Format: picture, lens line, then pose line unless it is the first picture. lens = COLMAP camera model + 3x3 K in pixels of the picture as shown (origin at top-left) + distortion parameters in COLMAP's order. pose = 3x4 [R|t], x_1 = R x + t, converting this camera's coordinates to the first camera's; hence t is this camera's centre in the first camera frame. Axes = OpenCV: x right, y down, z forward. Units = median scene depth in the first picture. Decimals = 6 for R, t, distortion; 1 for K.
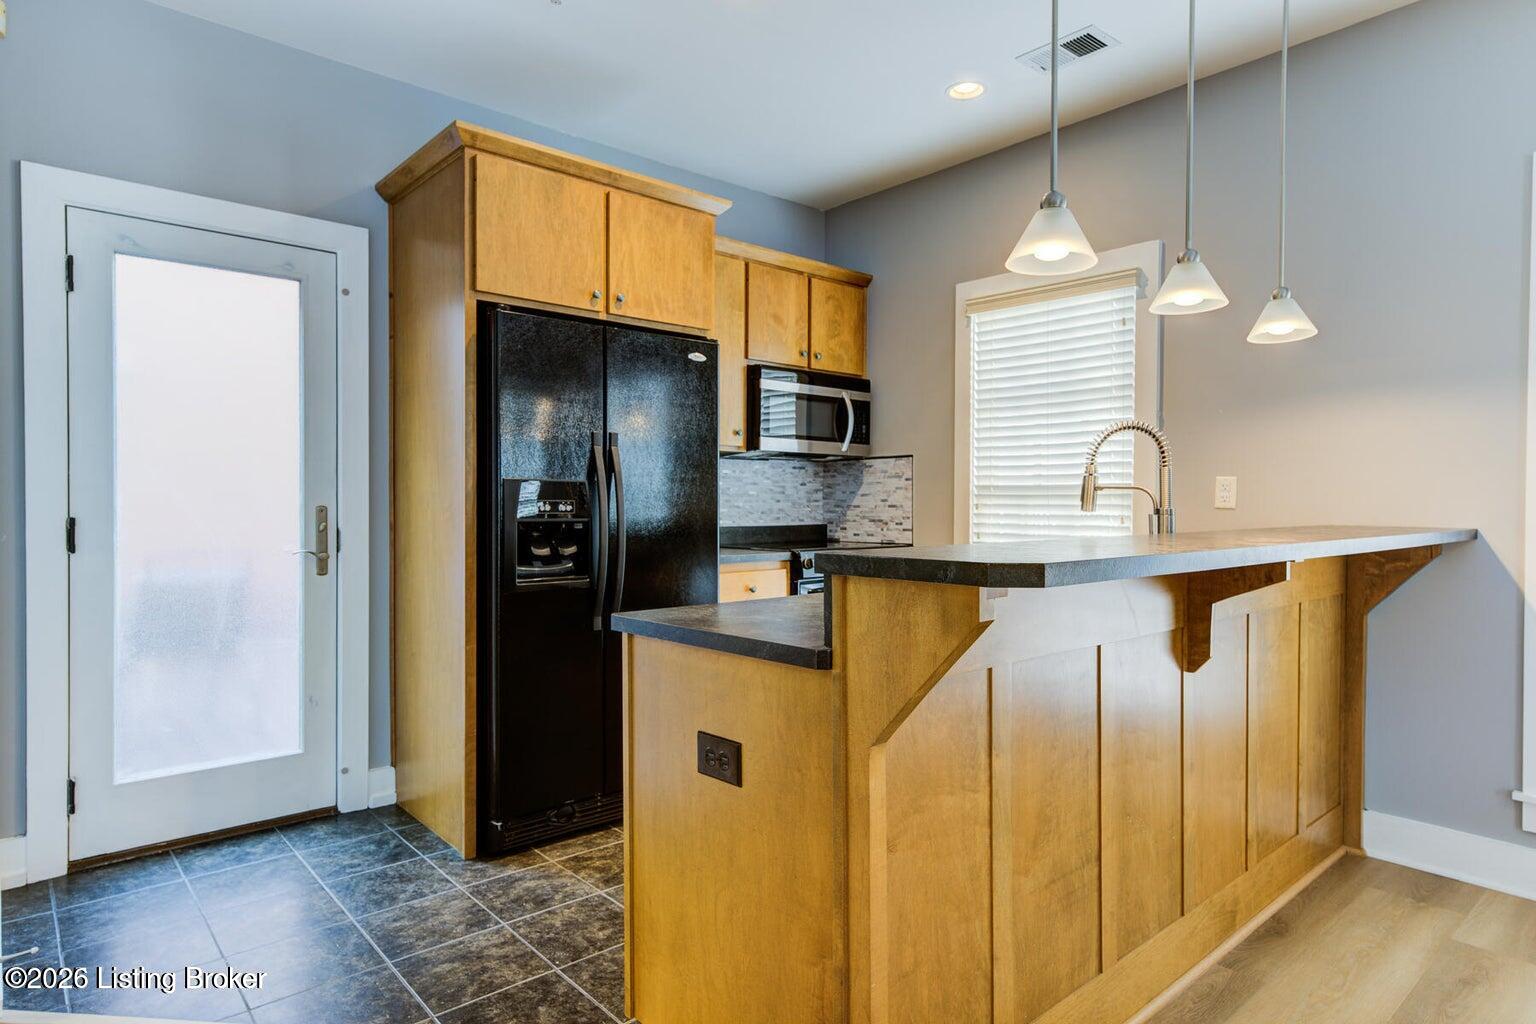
lens RADIAL K [[885.4, 0, 768.0], [0, 885.4, 512.0], [0, 0, 1]] dist [0.011813, 0.001020]
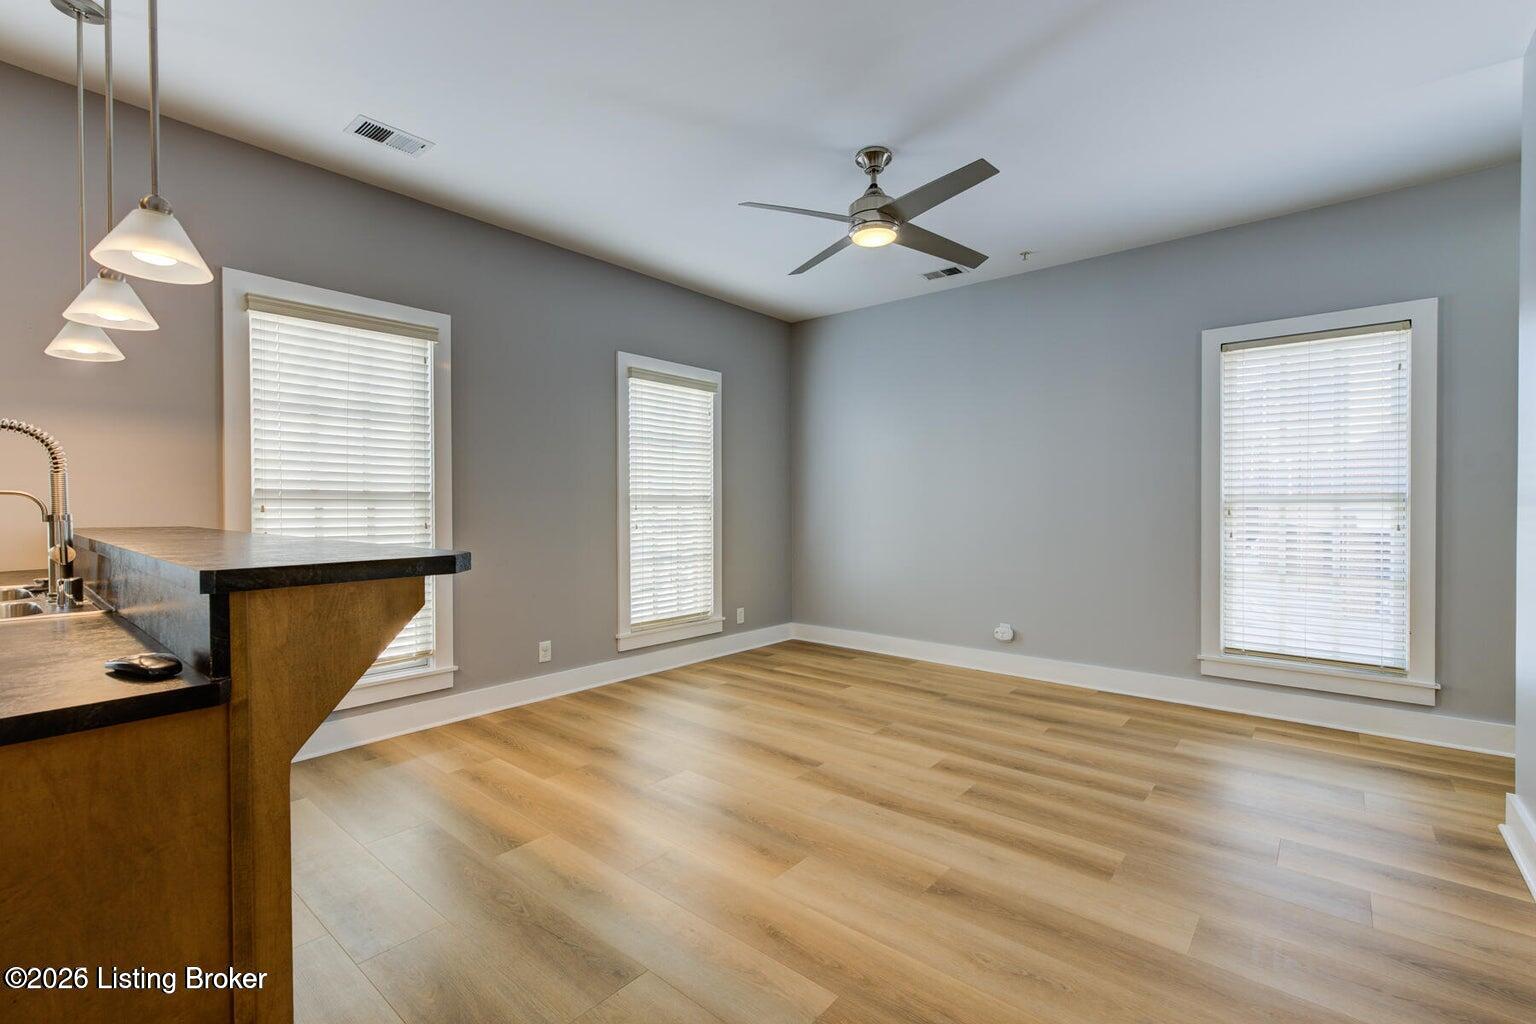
lens RADIAL K [[660.1, 0, 768.0], [0, 660.1, 512.0], [0, 0, 1]] dist [-0.001686, -0.000311]
pose [[-0.146111, -0.012470, 0.989190, -0.275837], [0.013638, 0.999800, 0.014618, -0.005521], [-0.989174, 0.015626, -0.145912, 0.236248]]
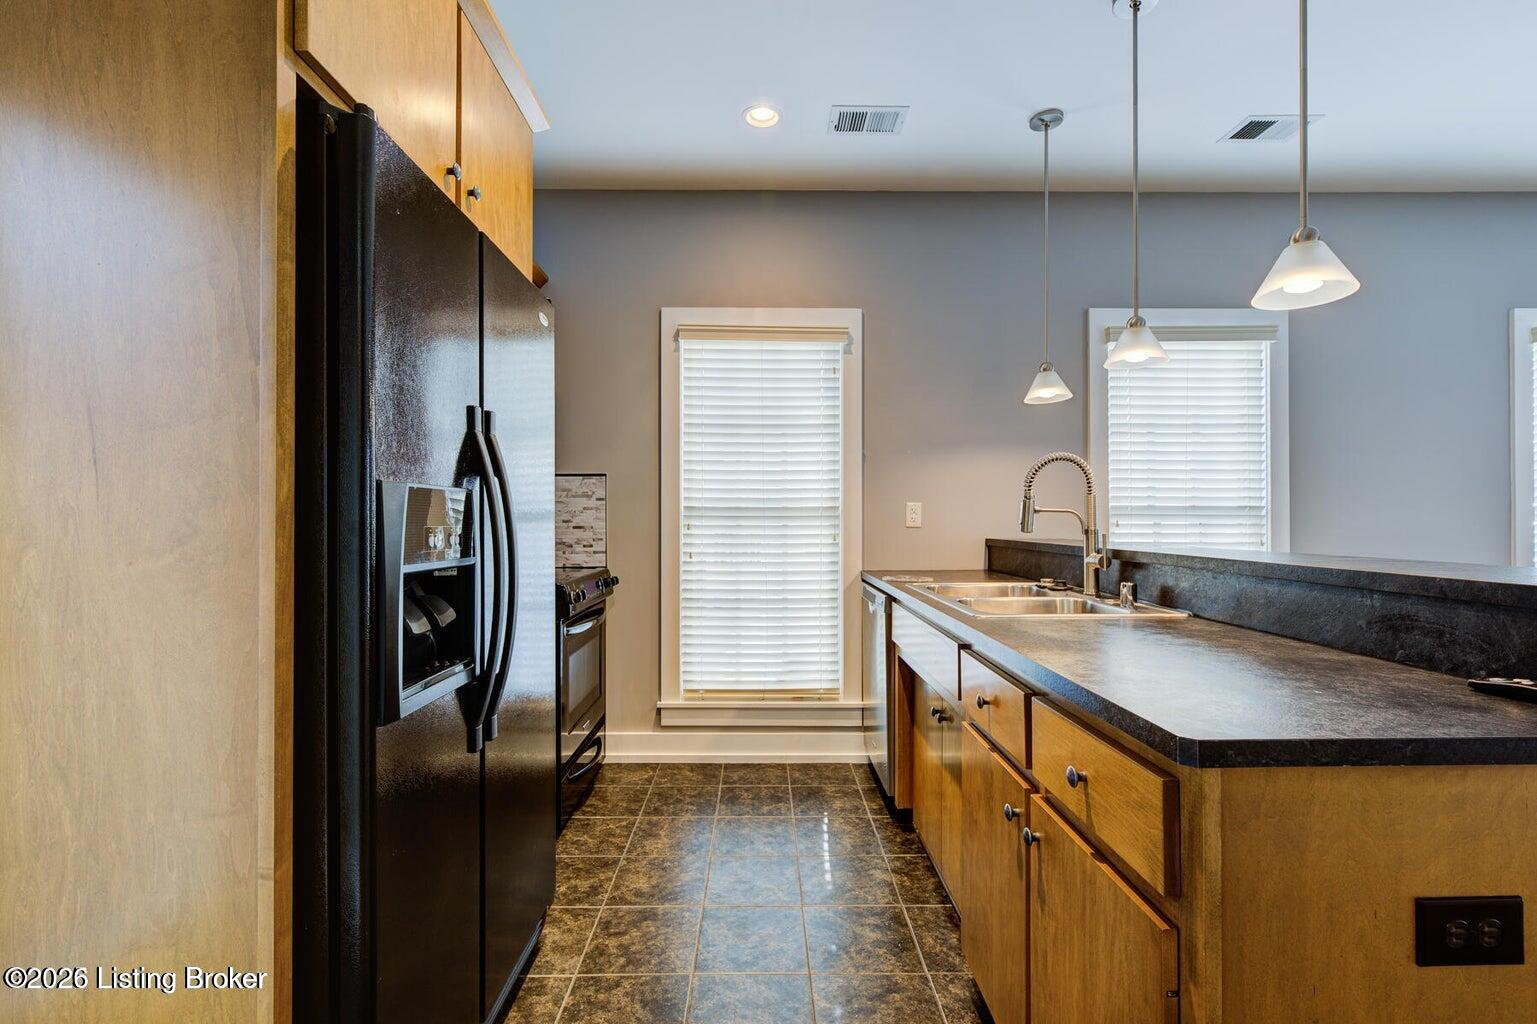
lens RADIAL K [[678.6, 0, 768.5], [0, 678.6, 512.0], [0, 0, 1]] dist [0.000025, -0.000126]
pose [[0.653319, 0.006391, 0.757056, -0.375450], [0.010667, 0.999787, -0.017645, -0.011191], [-0.757007, 0.019603, 0.653112, 0.521839]]
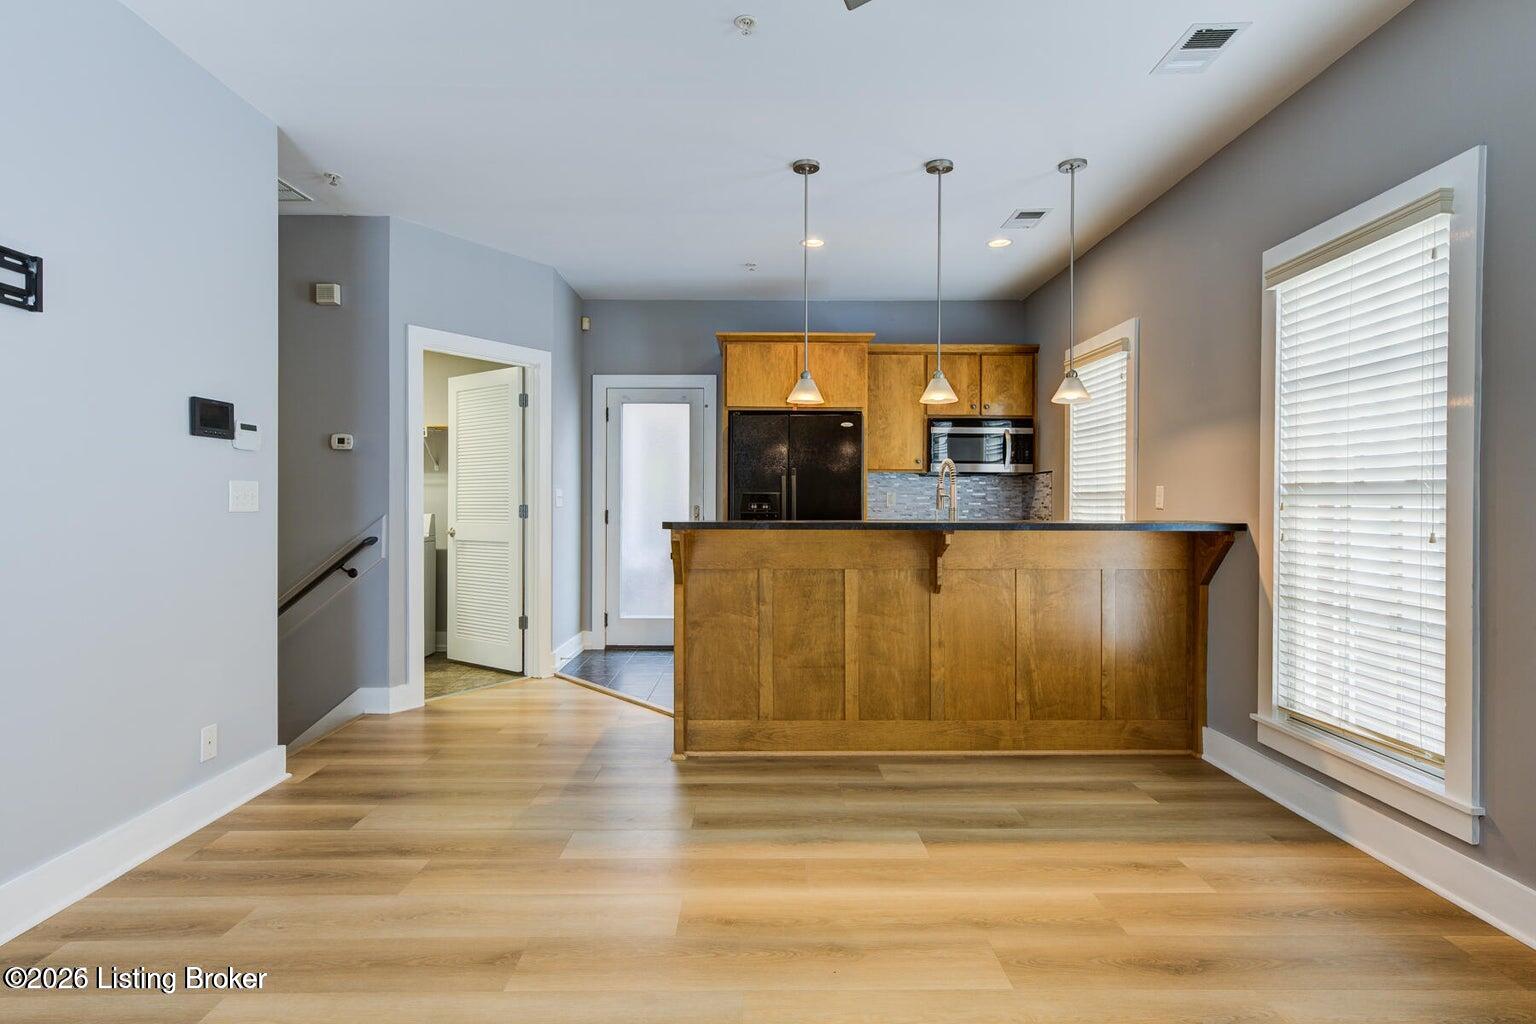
lens RADIAL K [[790.8, 0, 751.5], [0, 790.8, 504.3], [0, 0, 1]] dist [0.002466, 0.000920]
pose [[0.749321, 0.000787, -0.662207, 0.867695], [-0.009013, 0.999919, -0.009011, 0.005791], [0.662146, 0.012721, 0.749267, -0.354451]]
